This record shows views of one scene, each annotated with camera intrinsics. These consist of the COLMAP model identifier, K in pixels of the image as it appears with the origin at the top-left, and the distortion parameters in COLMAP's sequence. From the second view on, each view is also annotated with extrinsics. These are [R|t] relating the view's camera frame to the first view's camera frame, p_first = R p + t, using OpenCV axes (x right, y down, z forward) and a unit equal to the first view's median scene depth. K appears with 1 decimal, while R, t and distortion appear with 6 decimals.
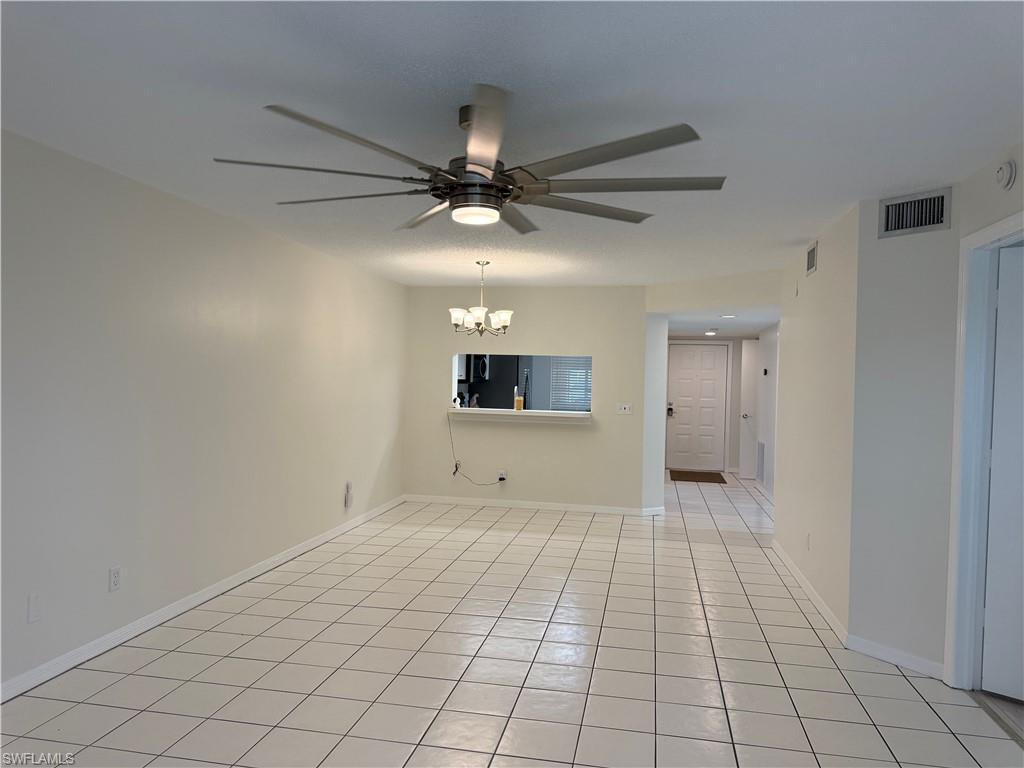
lens RADIAL K [[726.8, 0, 515.5], [0, 726.8, 391.8], [0, 0, 1]] dist [0.053749, -0.064910]
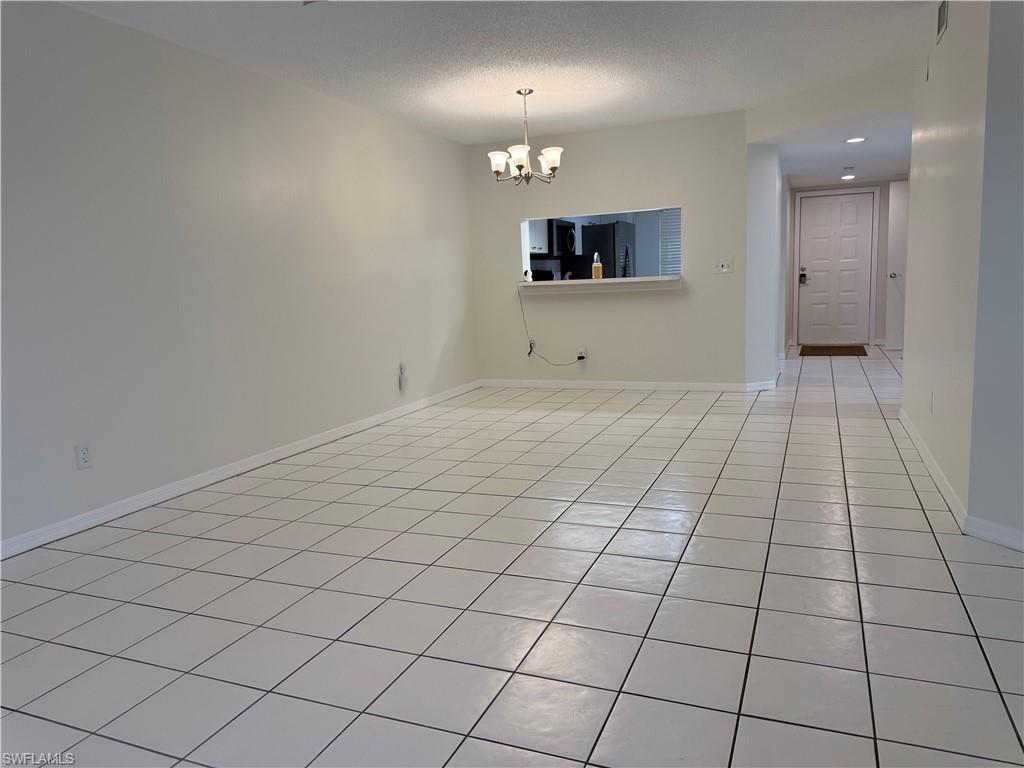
lens RADIAL K [[726.8, 0, 513.1], [0, 726.8, 399.4], [0, 0, 1]] dist [0.053749, -0.064910]
pose [[0.977048, -0.033240, -0.210411, 0.089446], [0.062885, 0.988737, 0.135809, 0.046142], [0.203527, -0.145924, 0.968134, 0.112016]]
